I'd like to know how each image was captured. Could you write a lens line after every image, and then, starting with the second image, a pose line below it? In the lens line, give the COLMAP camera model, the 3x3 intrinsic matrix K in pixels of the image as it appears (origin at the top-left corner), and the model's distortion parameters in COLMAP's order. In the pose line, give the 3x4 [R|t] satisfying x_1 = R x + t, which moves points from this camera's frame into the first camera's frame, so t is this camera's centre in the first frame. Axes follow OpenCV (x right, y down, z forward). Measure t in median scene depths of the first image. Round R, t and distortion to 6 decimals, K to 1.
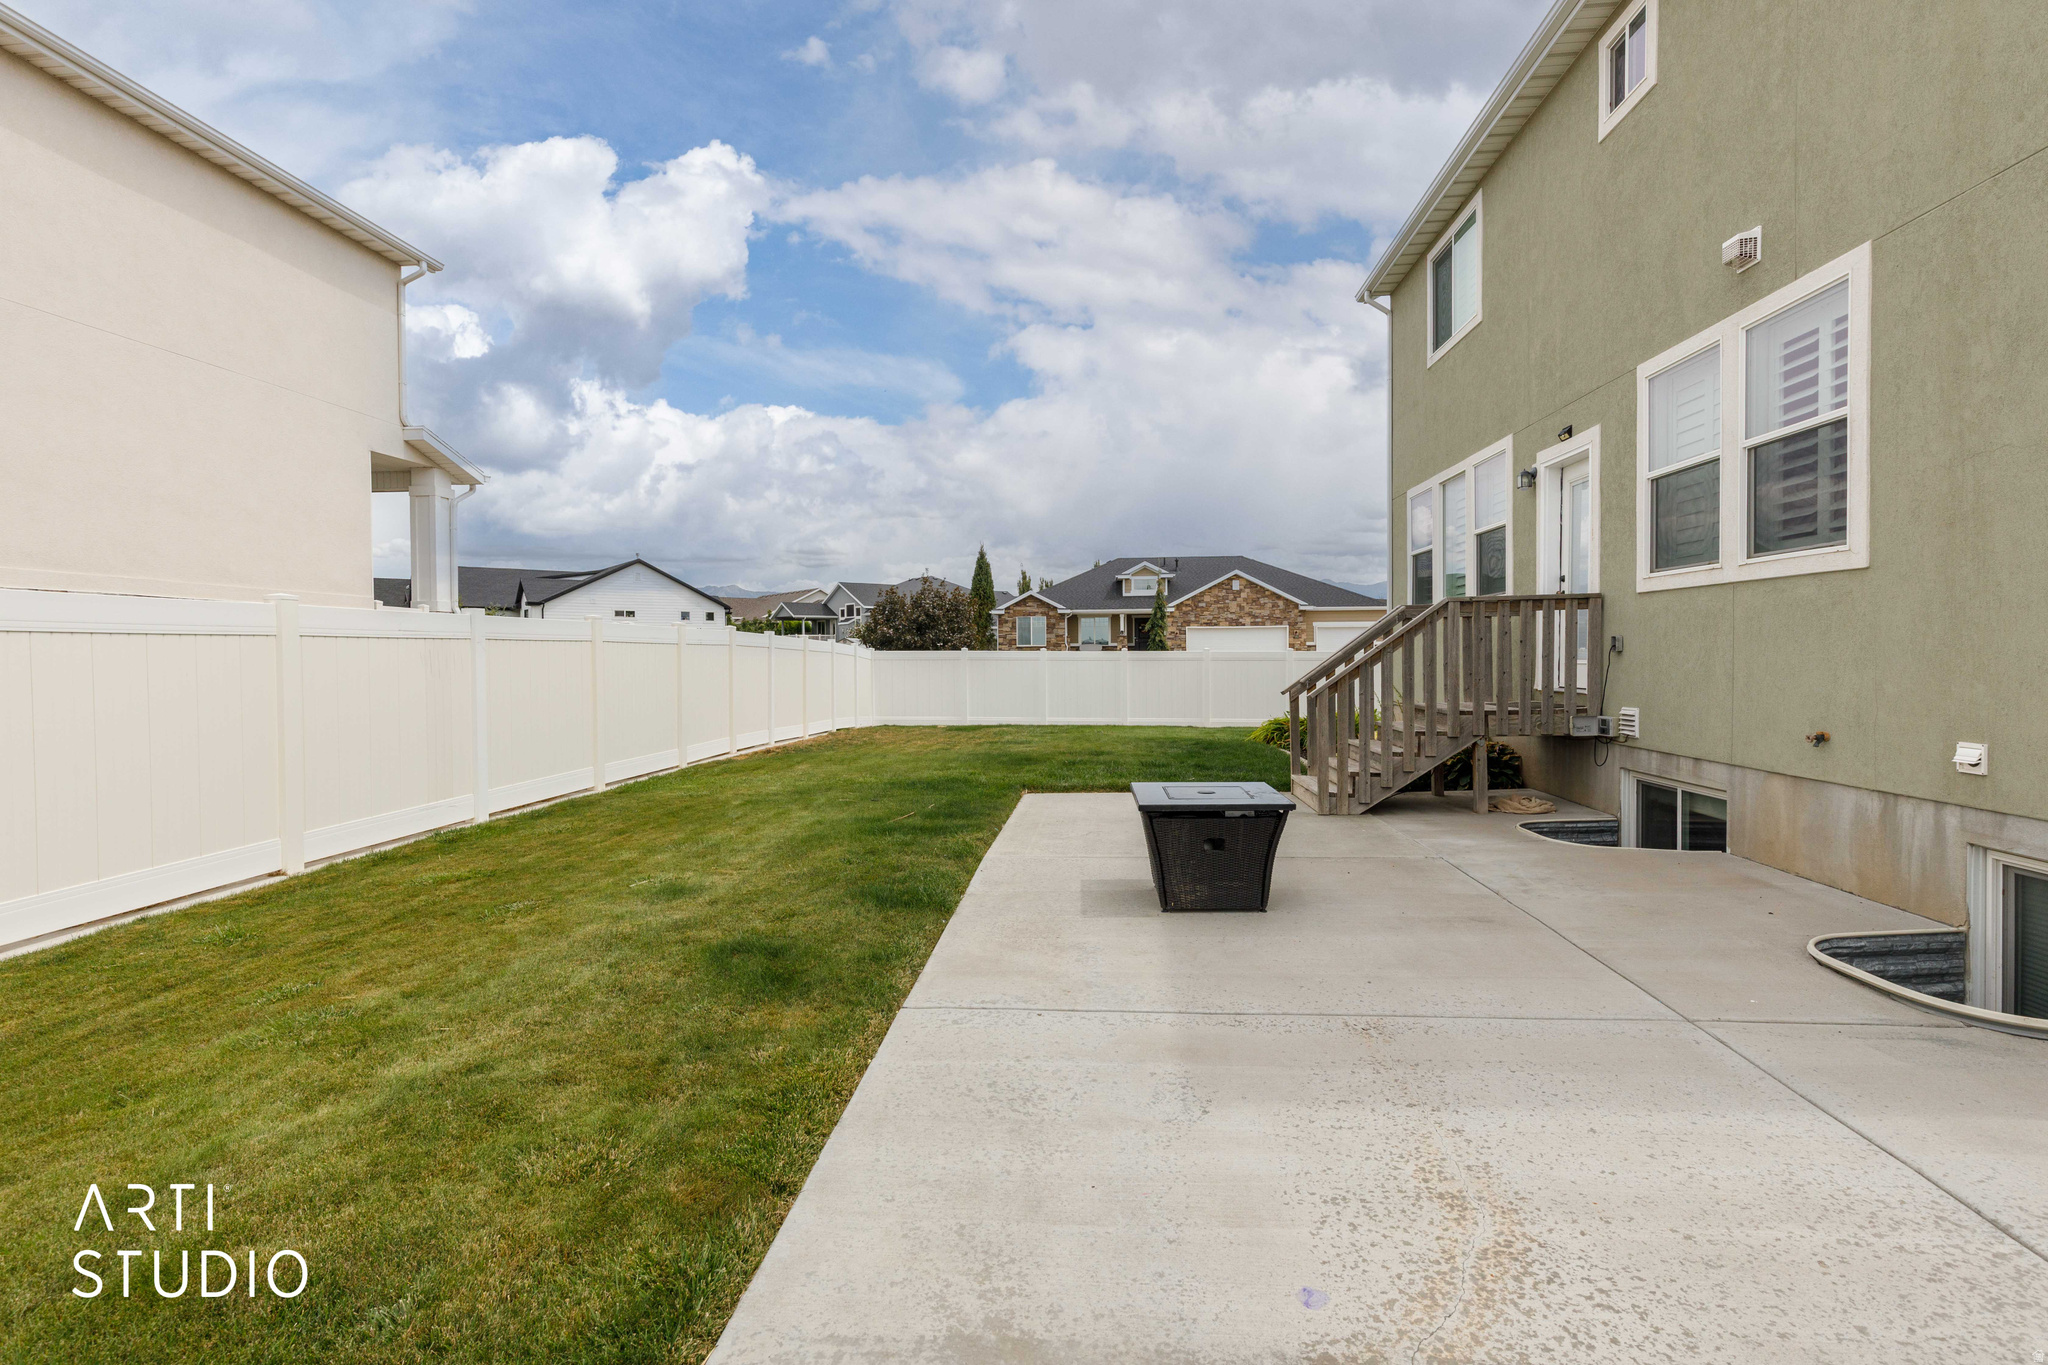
lens RADIAL K [[956.2, 0, 1017.9], [0, 956.2, 665.0], [0, 0, 1]] dist [0.005574, 0.000257]
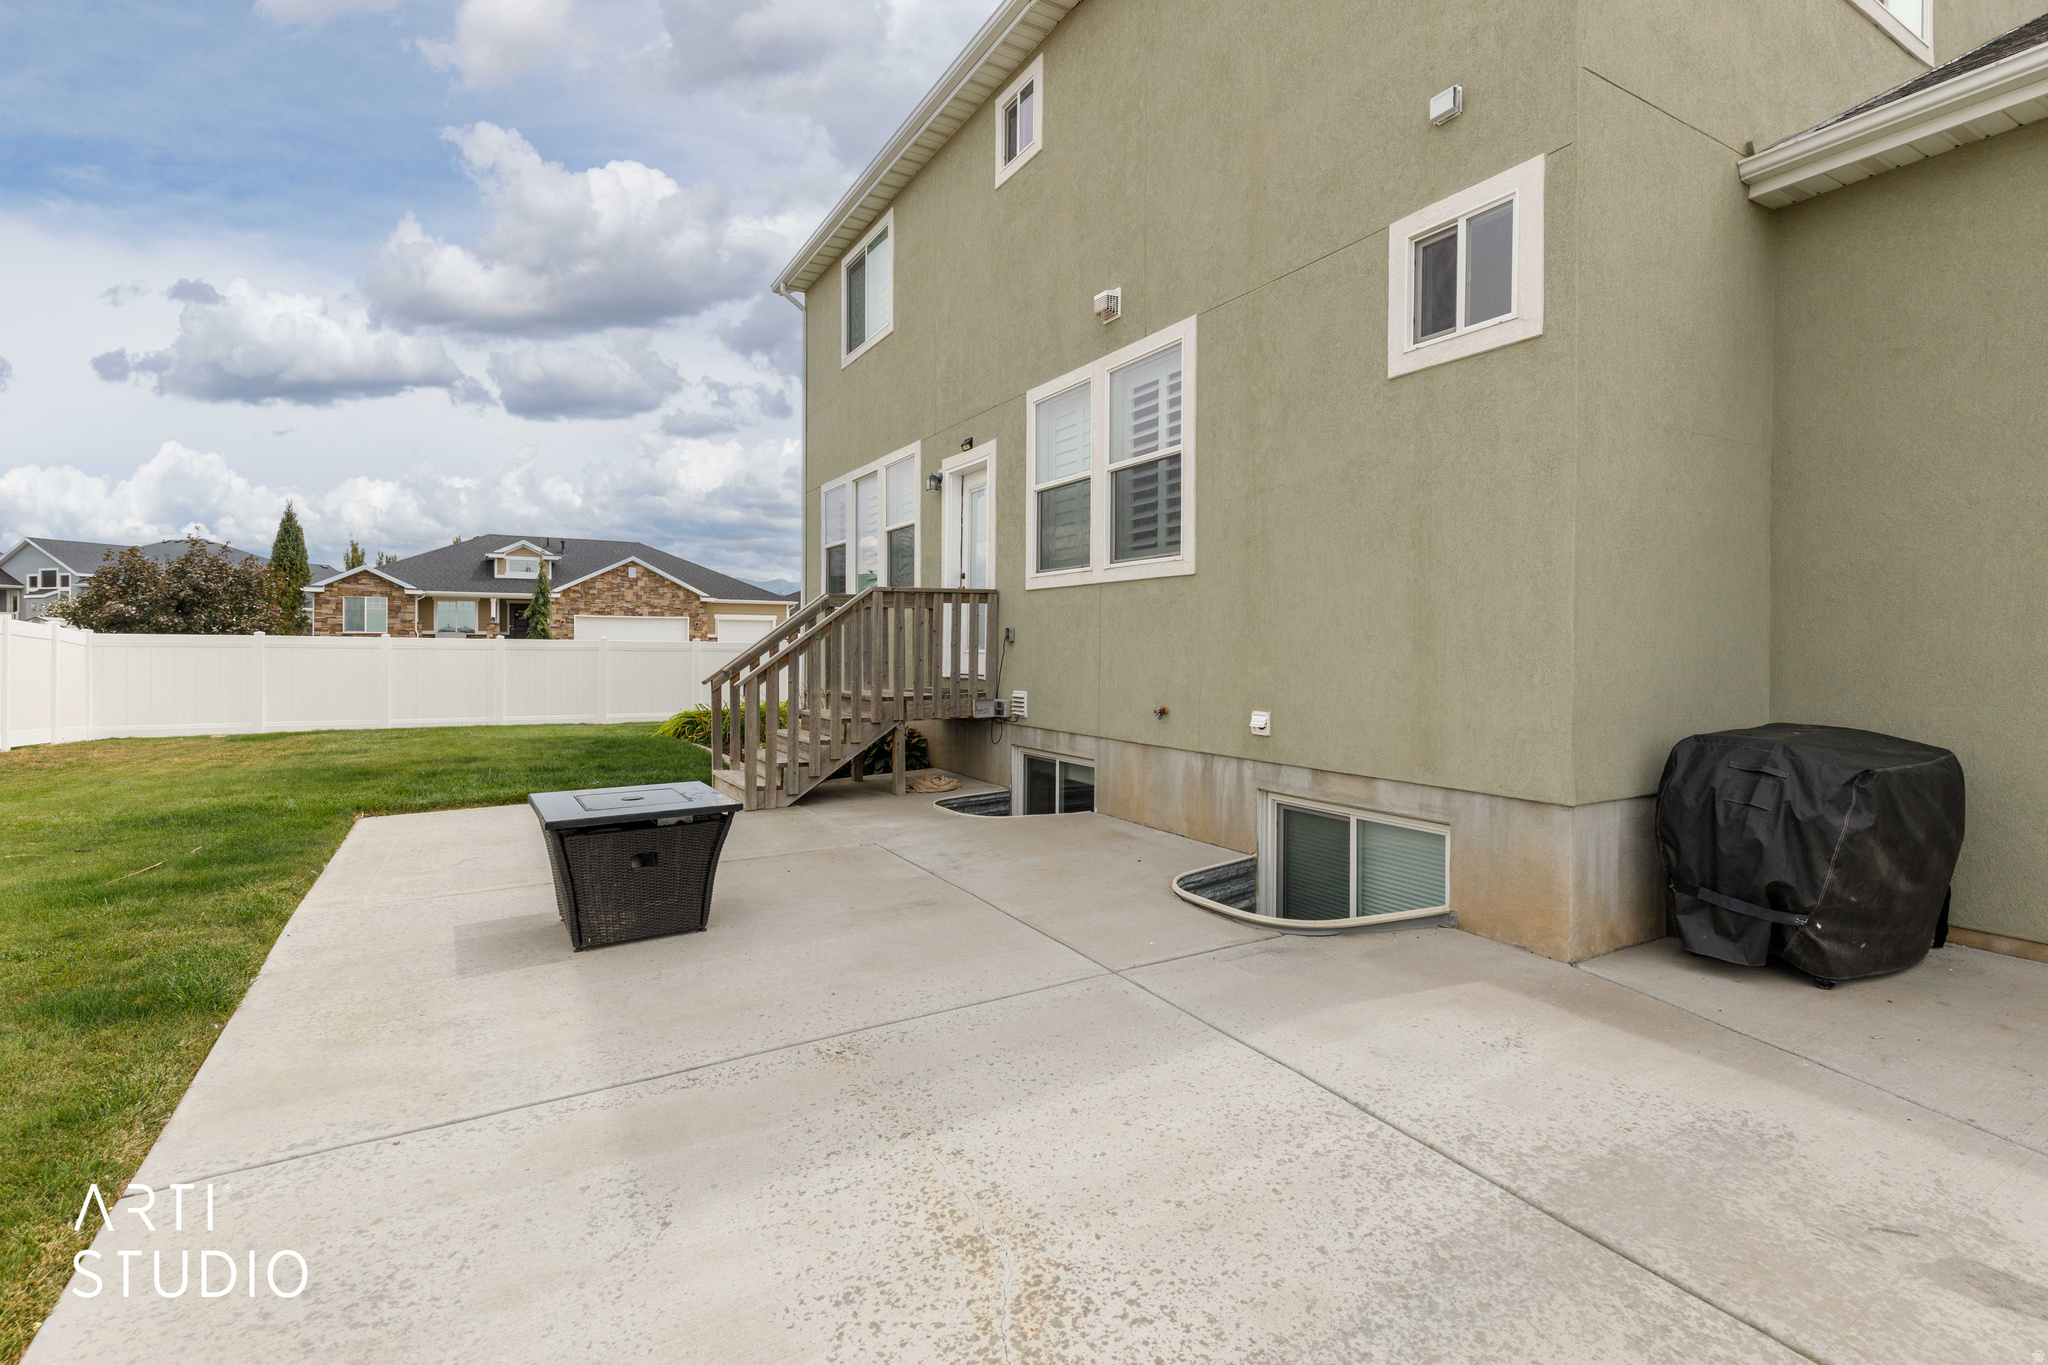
lens RADIAL K [[942.0, 0, 1028.9], [0, 942.0, 646.4], [0, 0, 1]] dist [0.008788, -0.000561]
pose [[0.809613, 0.010773, 0.586865, -0.008342], [-0.003211, 0.999898, -0.013926, 0.008405], [-0.586955, 0.009391, 0.809565, 0.107648]]
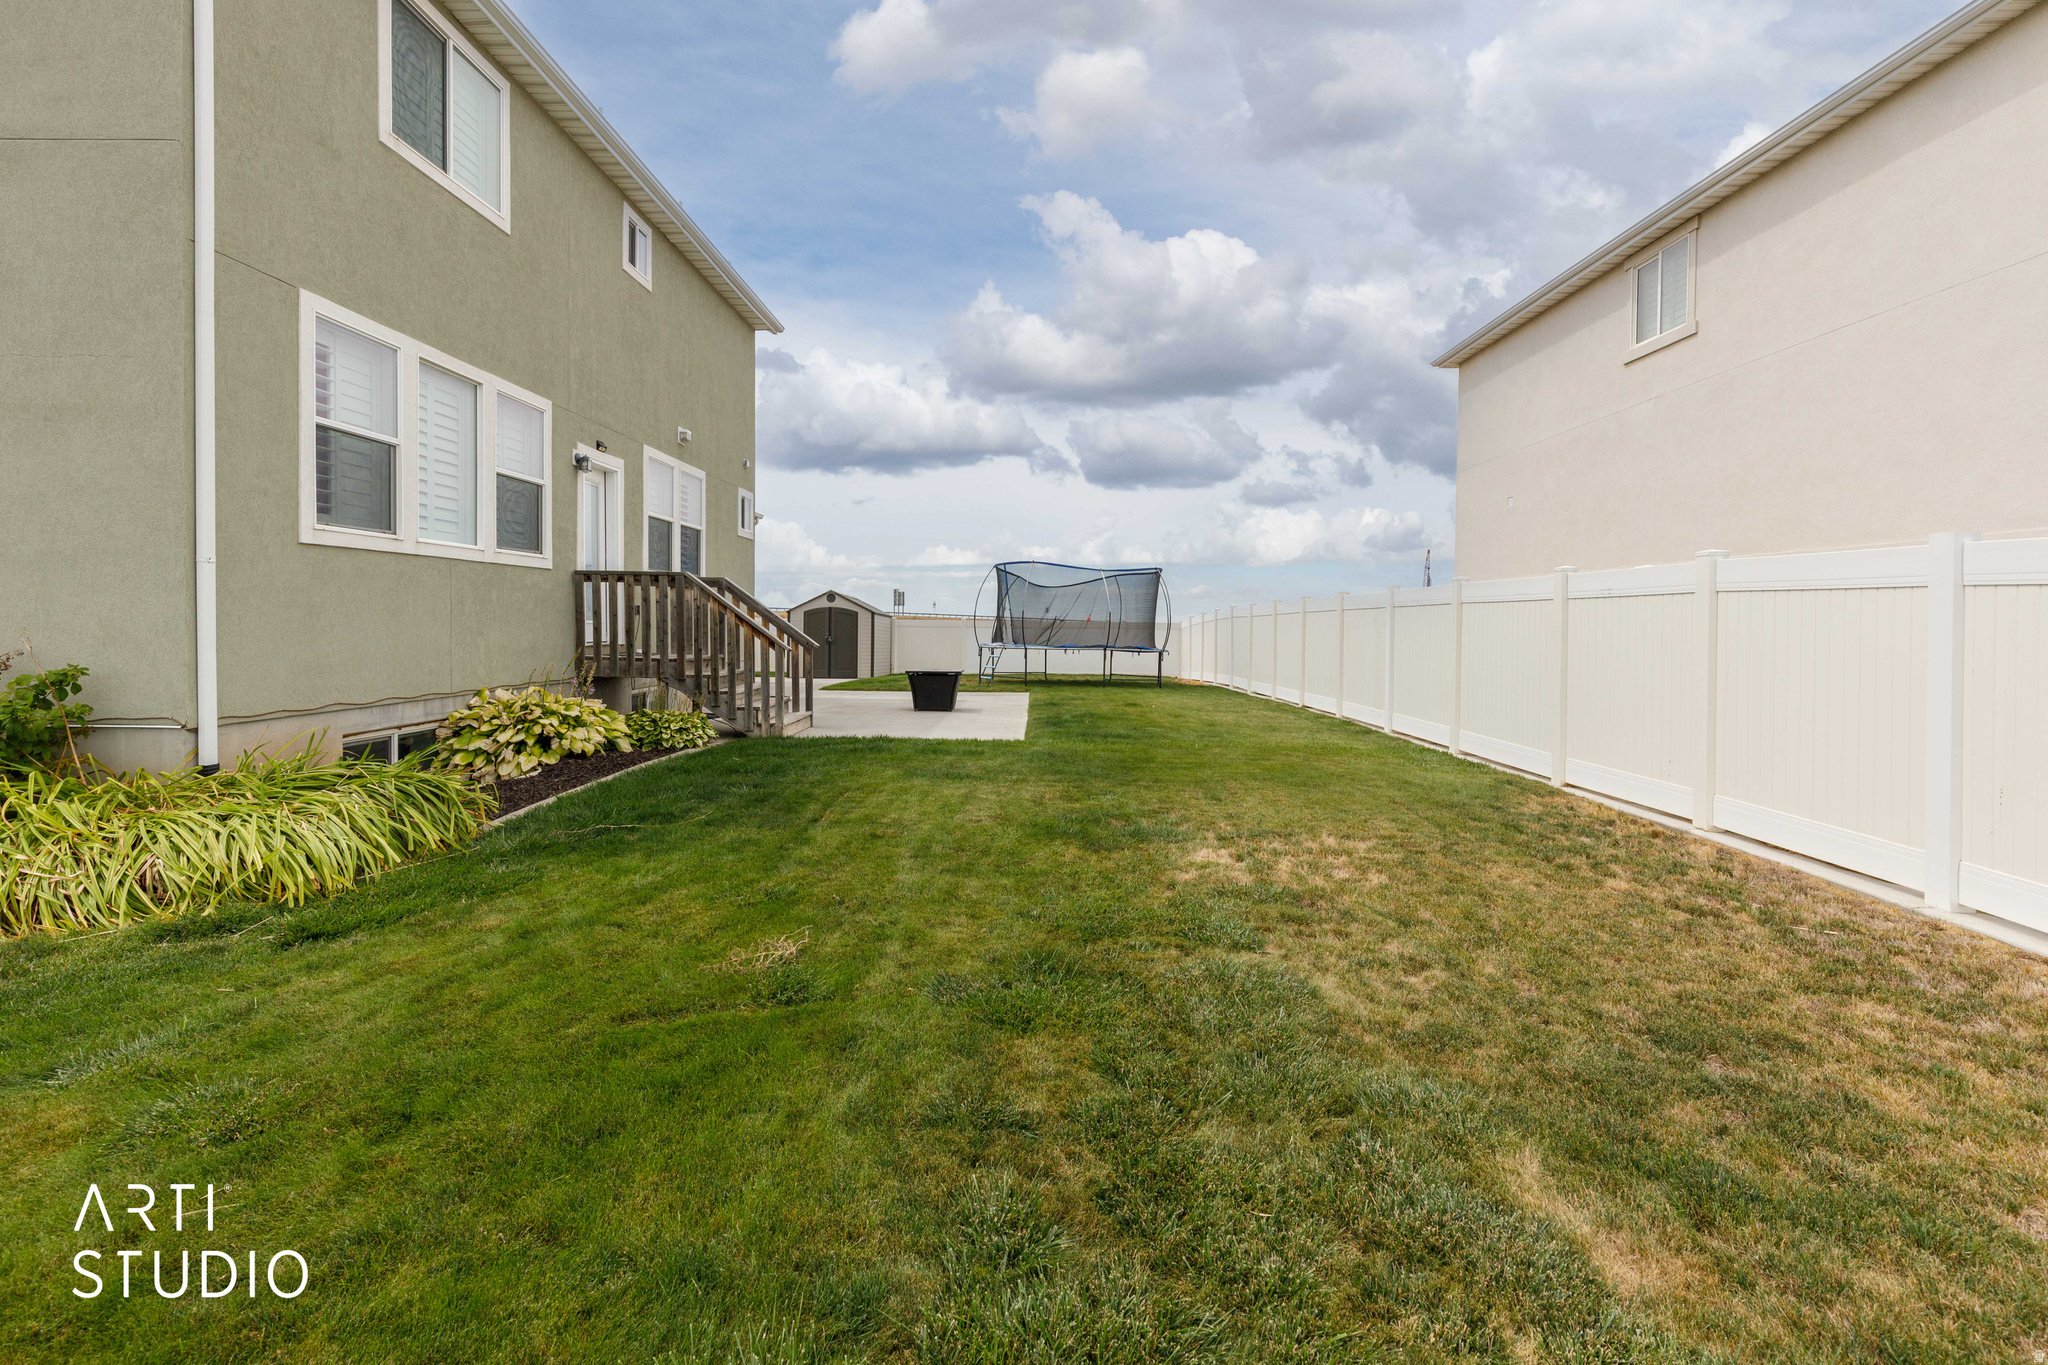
lens RADIAL K [[936.8, 0, 1024.5], [0, 936.8, 632.1], [0, 0, 1]] dist [0.005263, 0.000172]
pose [[-0.996766, 0.003154, -0.080301, 0.134047], [0.001510, 0.999788, 0.020523, -0.018784], [0.080349, 0.020336, -0.996559, 3.112939]]
